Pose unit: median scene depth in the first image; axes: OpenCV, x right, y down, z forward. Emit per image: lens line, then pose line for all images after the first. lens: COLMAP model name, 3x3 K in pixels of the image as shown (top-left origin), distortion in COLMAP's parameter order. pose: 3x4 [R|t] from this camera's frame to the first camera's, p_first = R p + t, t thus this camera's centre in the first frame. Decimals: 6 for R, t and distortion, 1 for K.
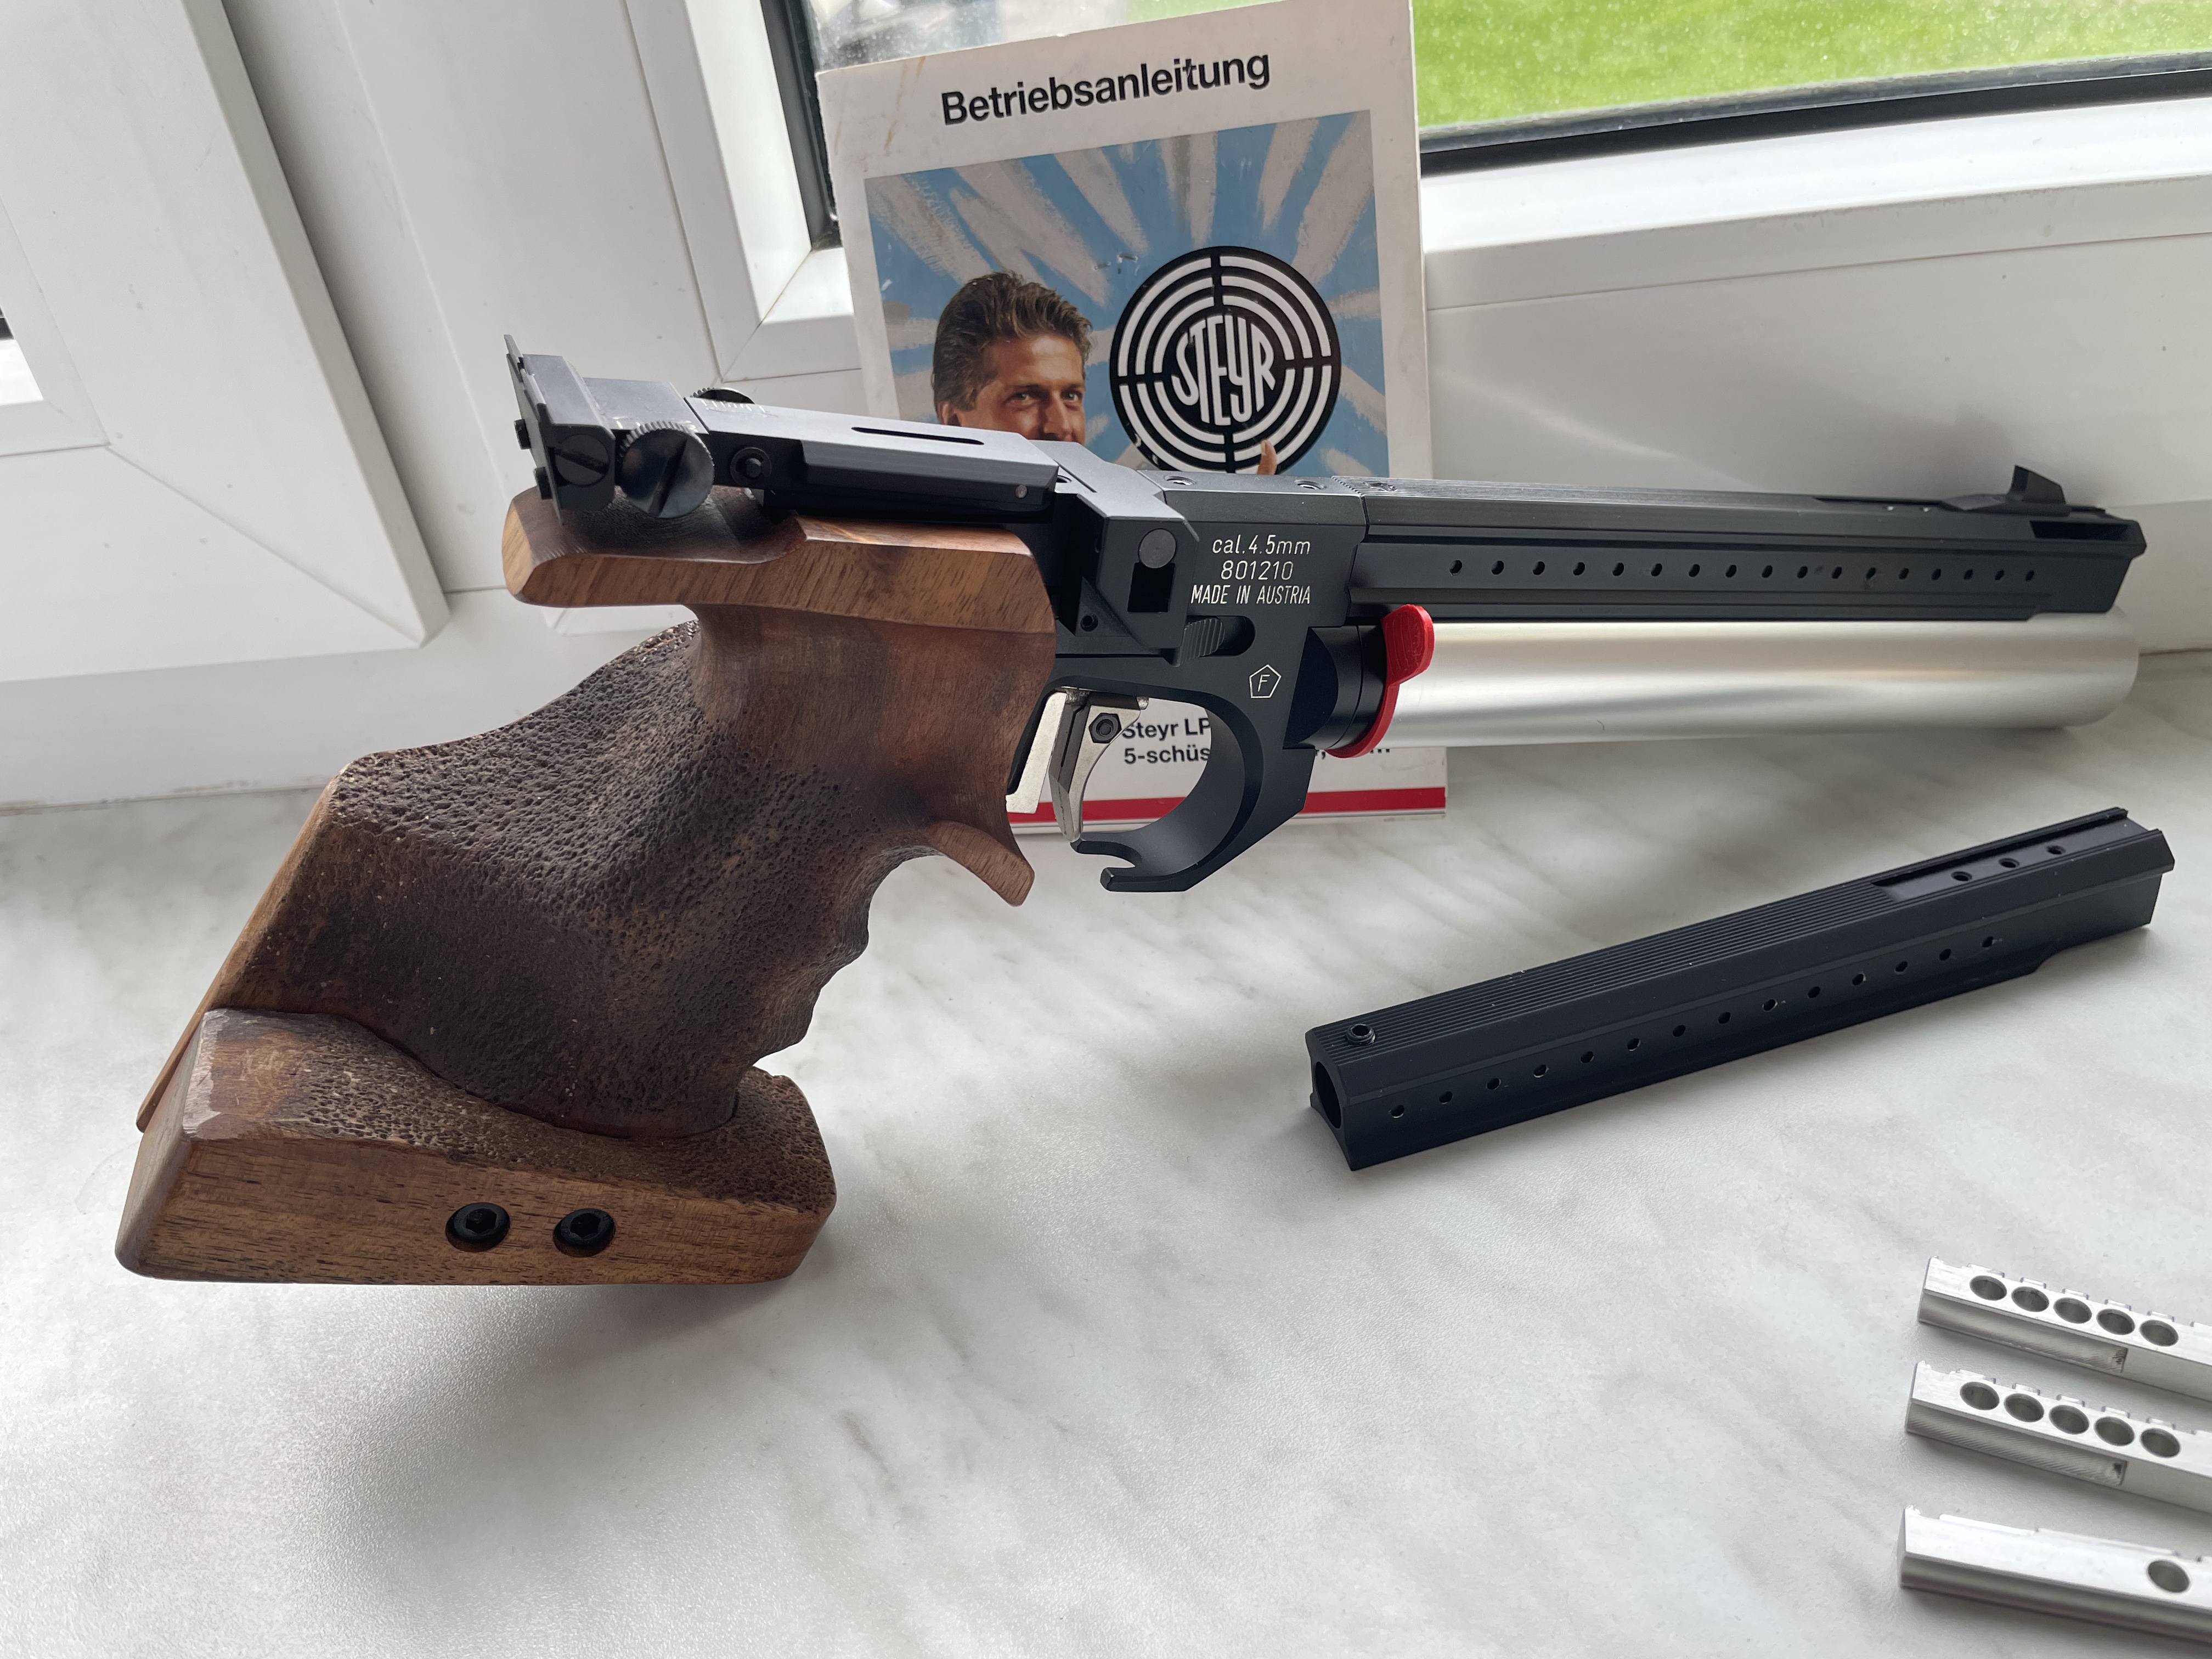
lens RADIAL K [[1695.1, 0, 1083.0], [0, 1695.1, 835.8], [0, 0, 1]] dist [0.065404, -0.124776]
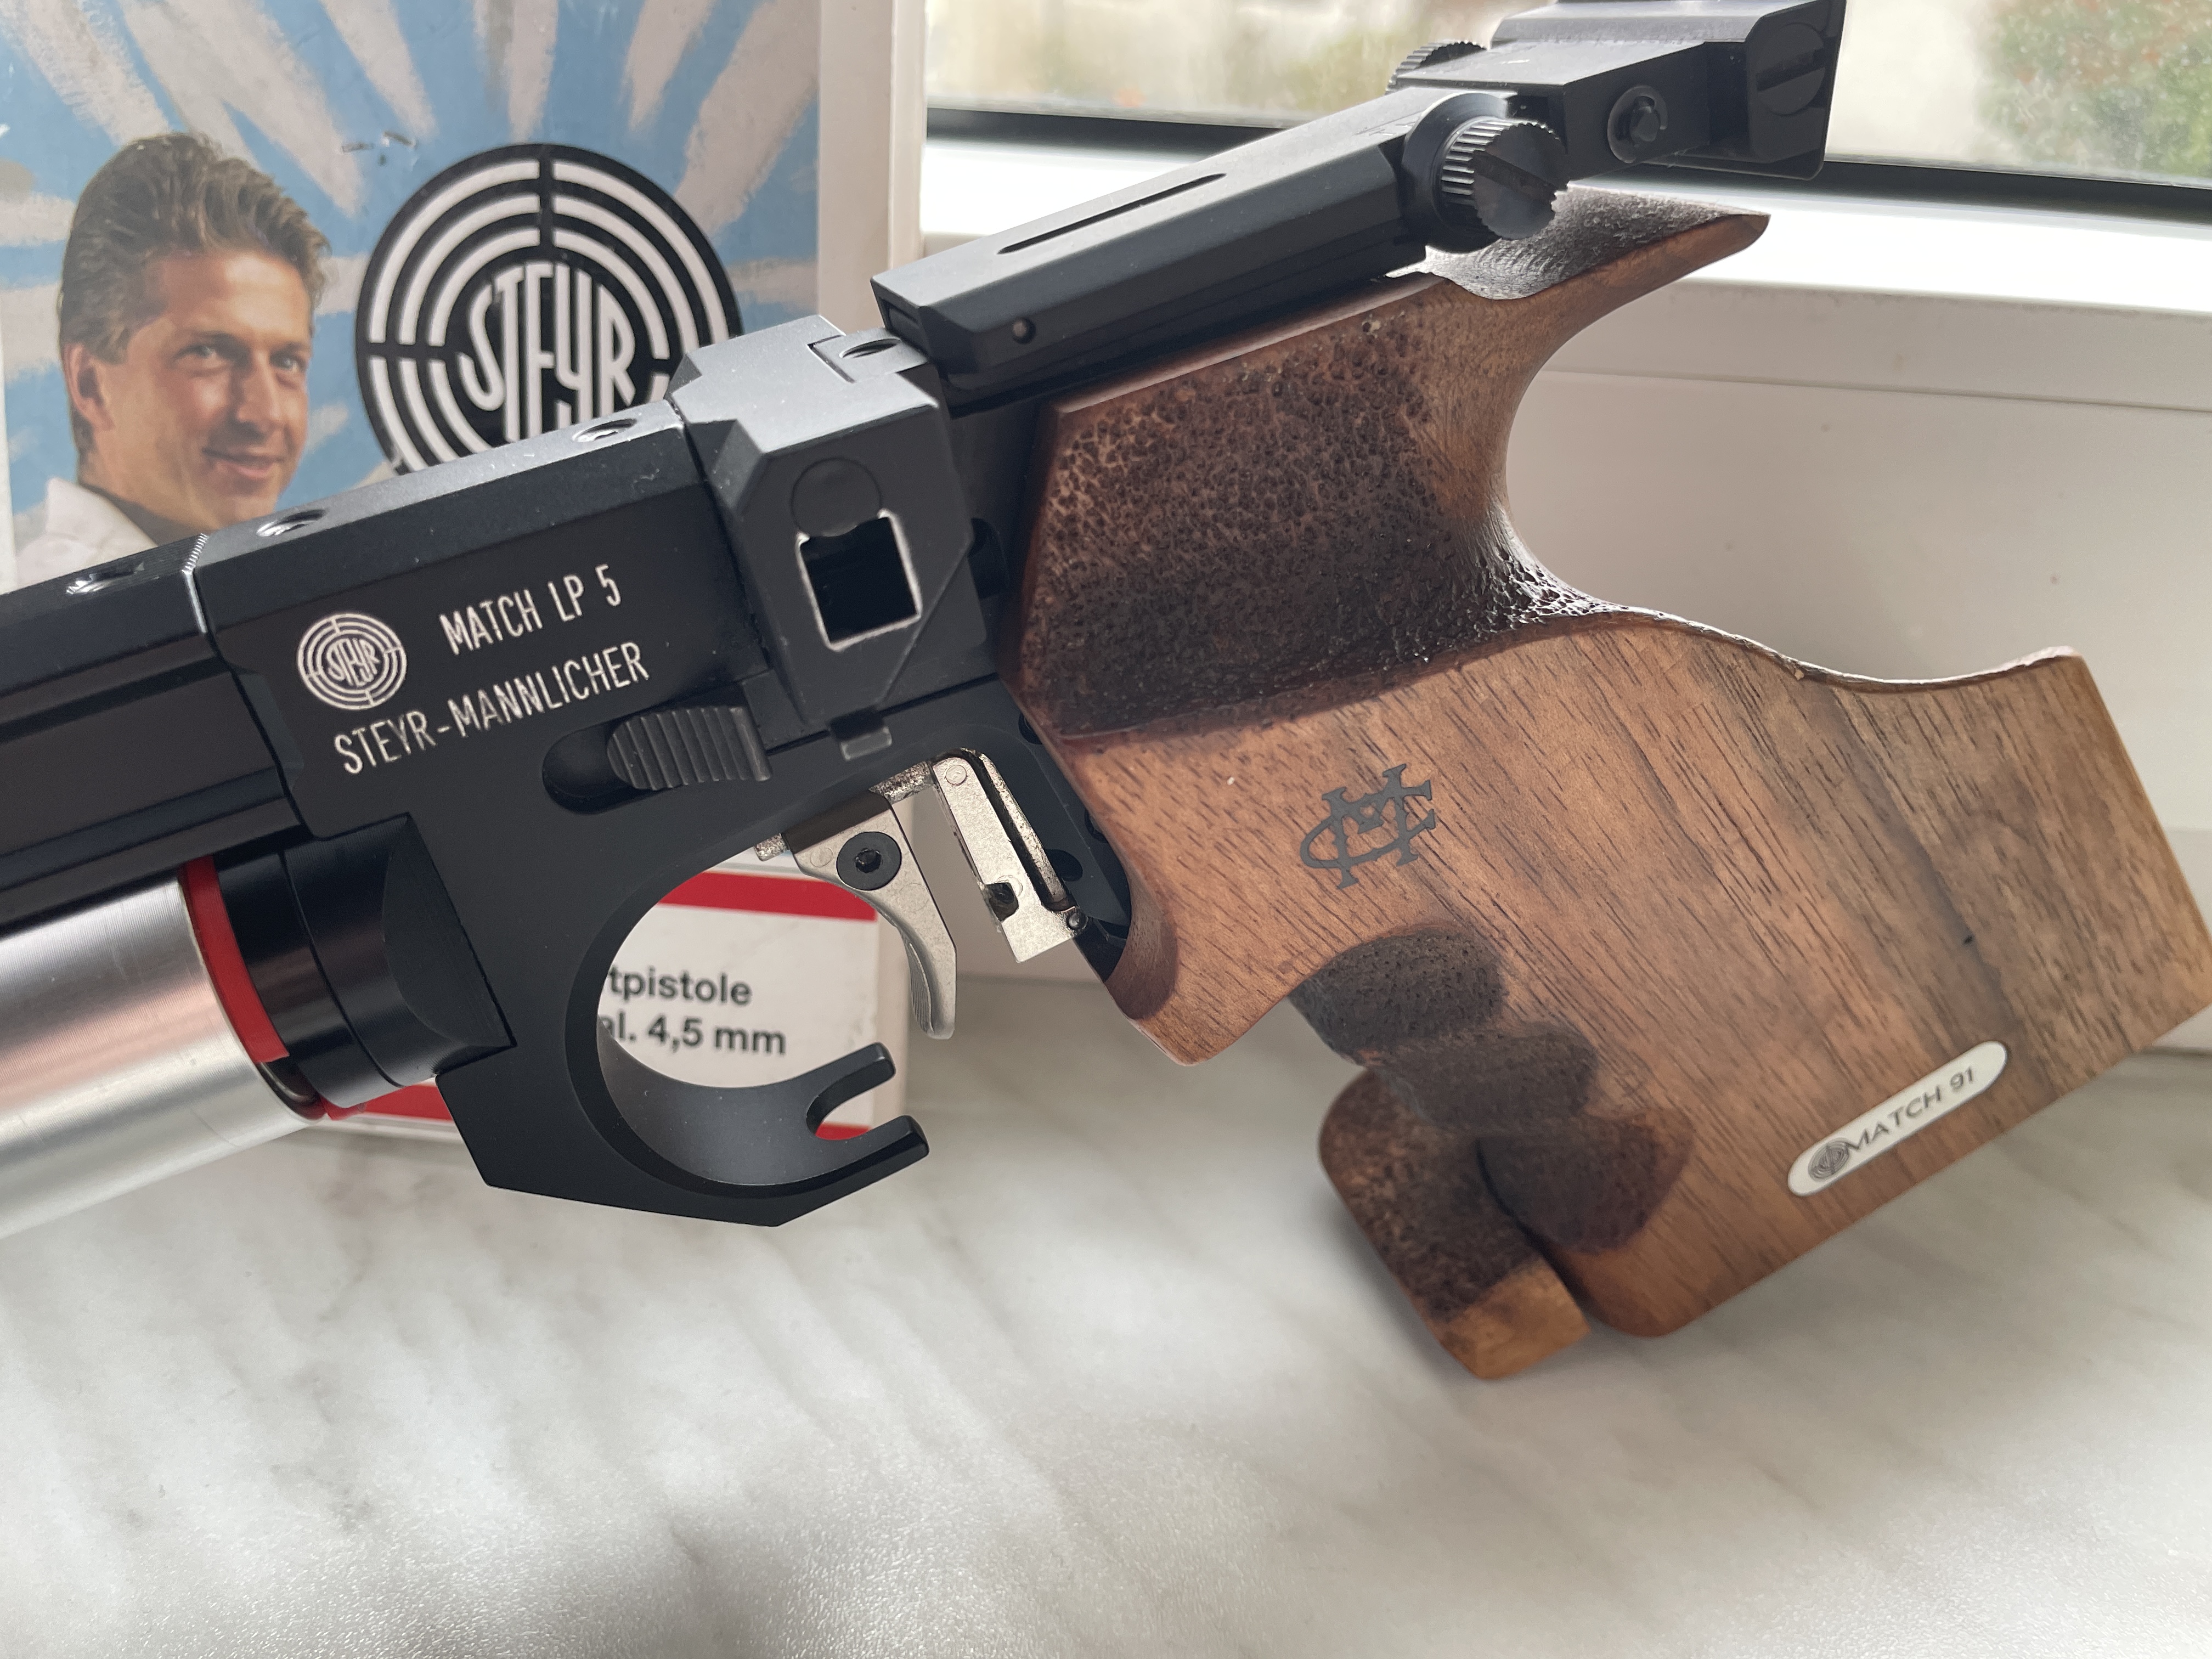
lens RADIAL K [[1741.7, 0, 1126.6], [0, 1741.7, 799.2], [0, 0, 1]] dist [0.057224, -0.130147]
pose [[0.981424, 0.142123, 0.128874, 0.218351], [-0.122473, 0.981168, -0.149362, -0.064088], [-0.147675, 0.130804, 0.980348, 0.413435]]
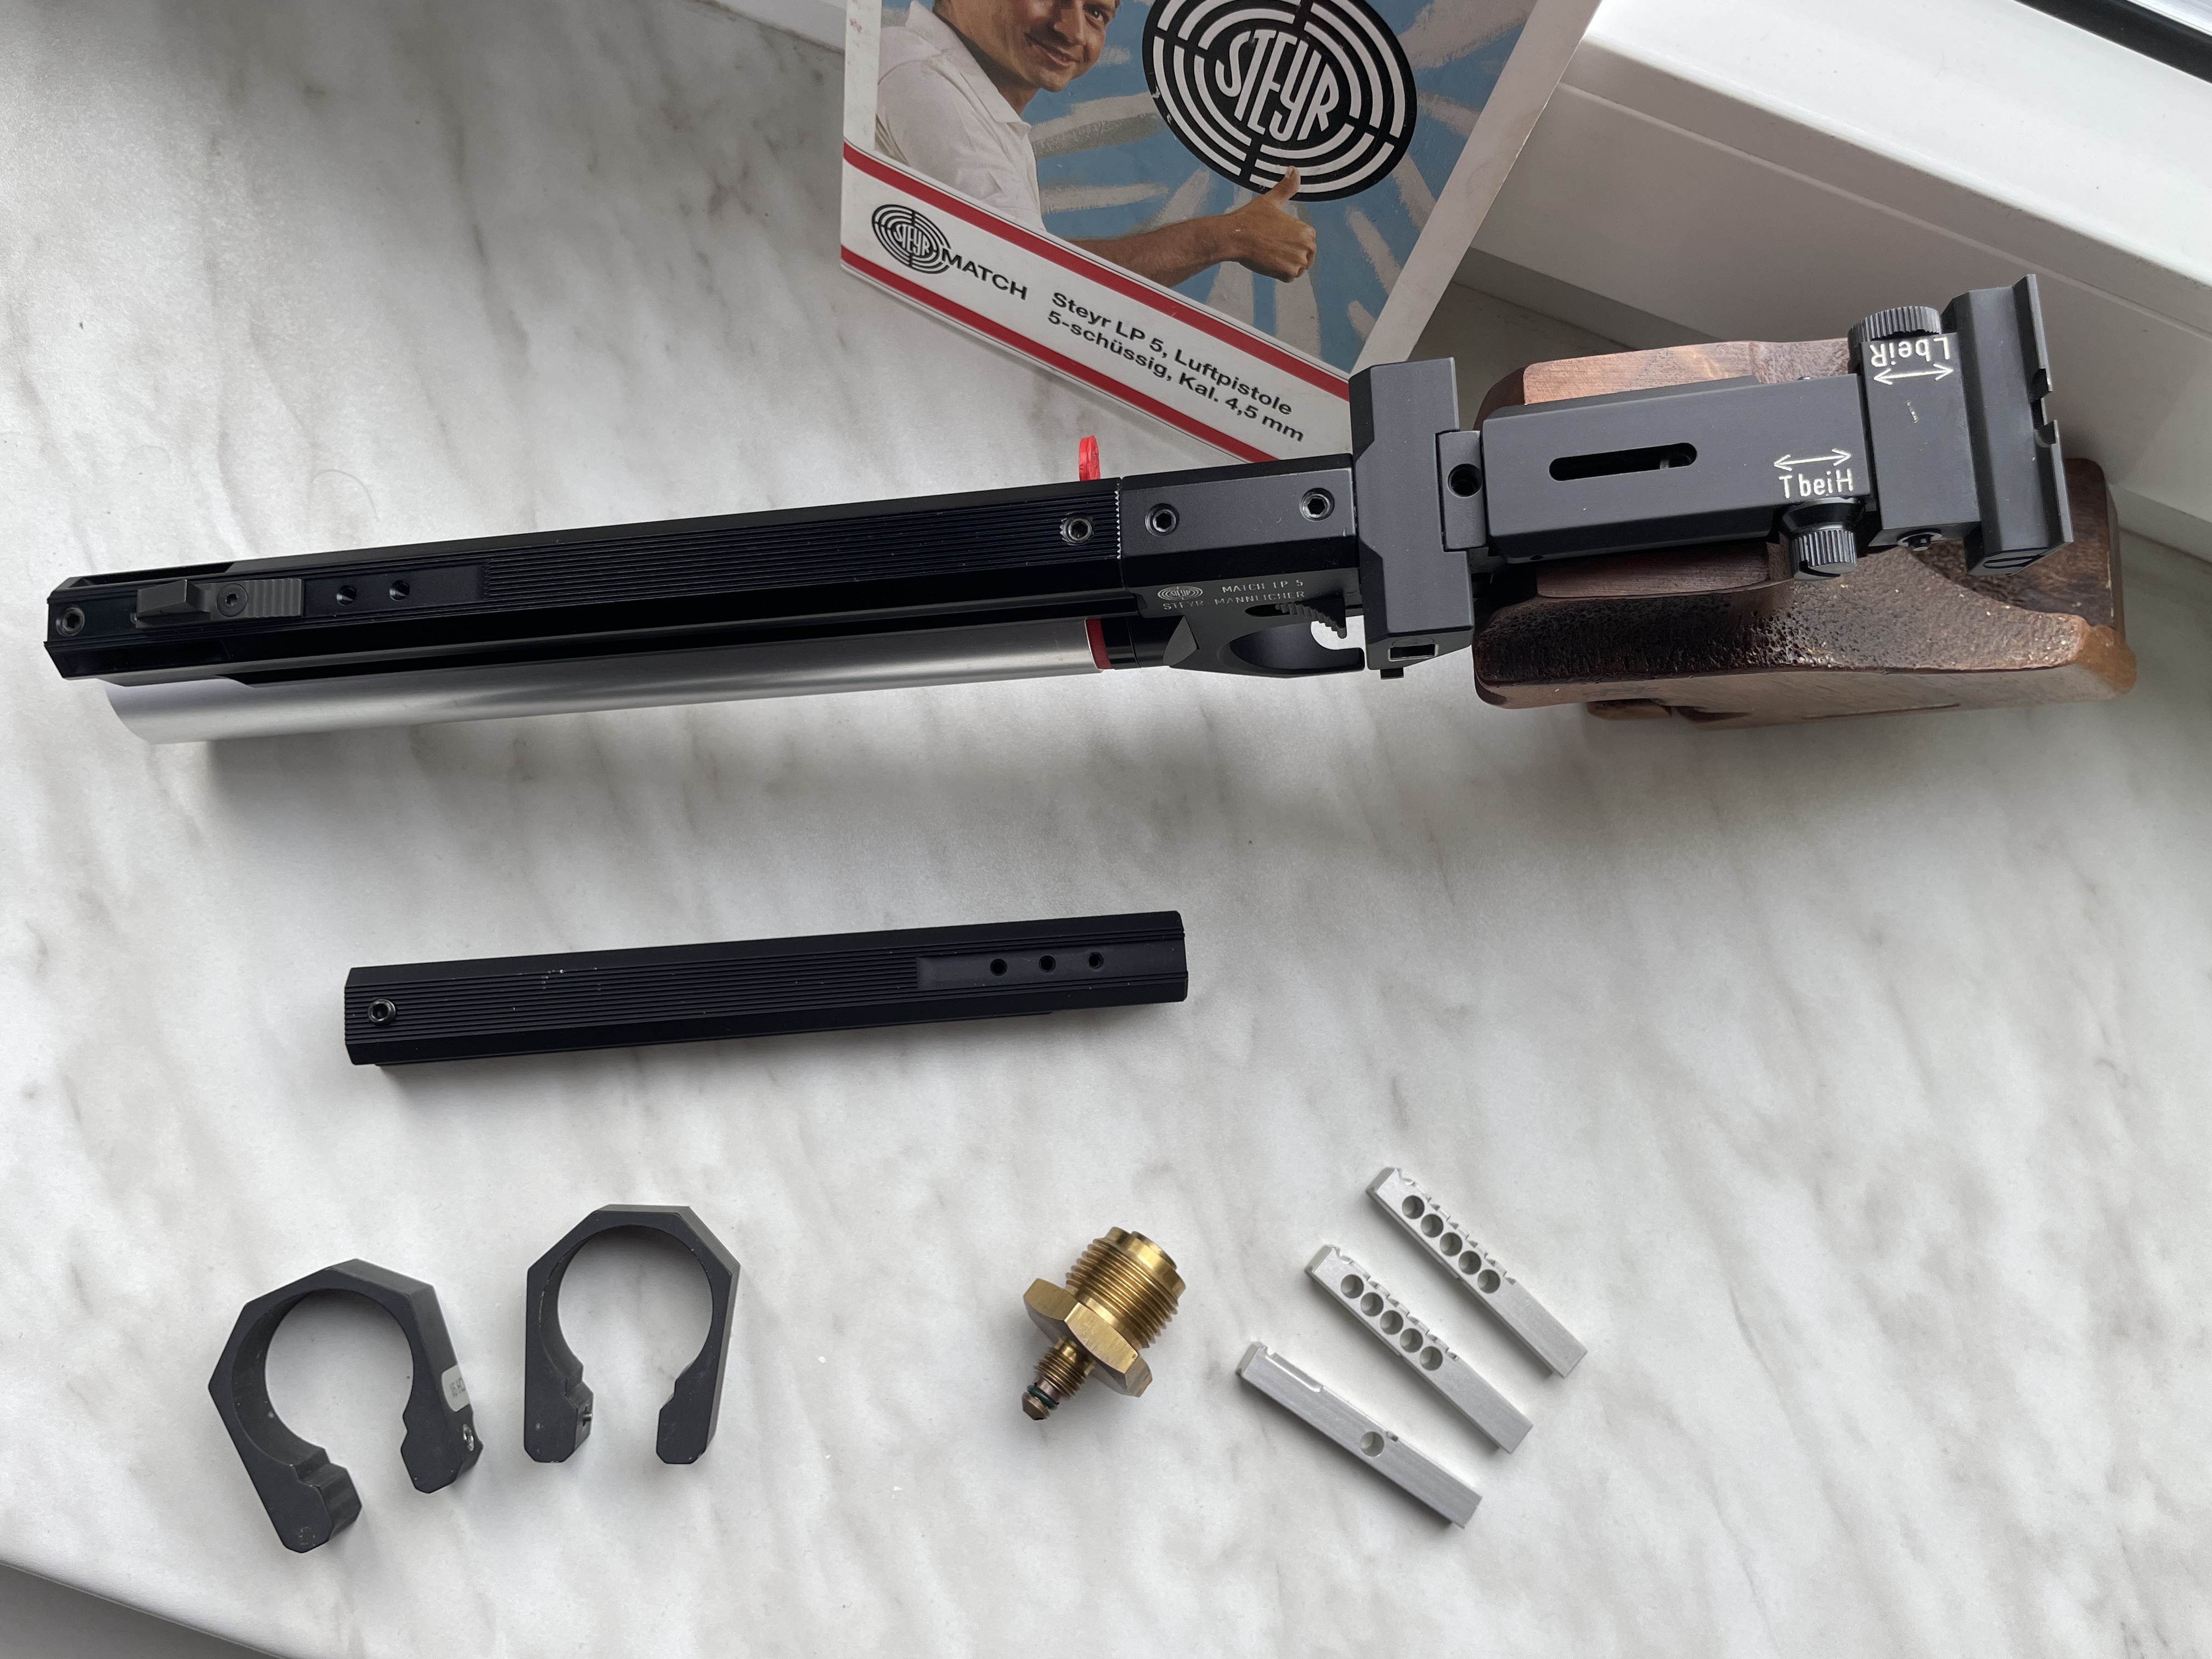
lens RADIAL K [[1694.1, 0, 1108.3], [0, 1694.1, 862.6], [0, 0, 1]] dist [0.058034, -0.108719]
pose [[0.943678, 0.264477, 0.198806, -0.056065], [-0.321277, 0.588859, 0.741638, -0.630016], [0.079077, -0.763739, 0.640663, 0.195585]]
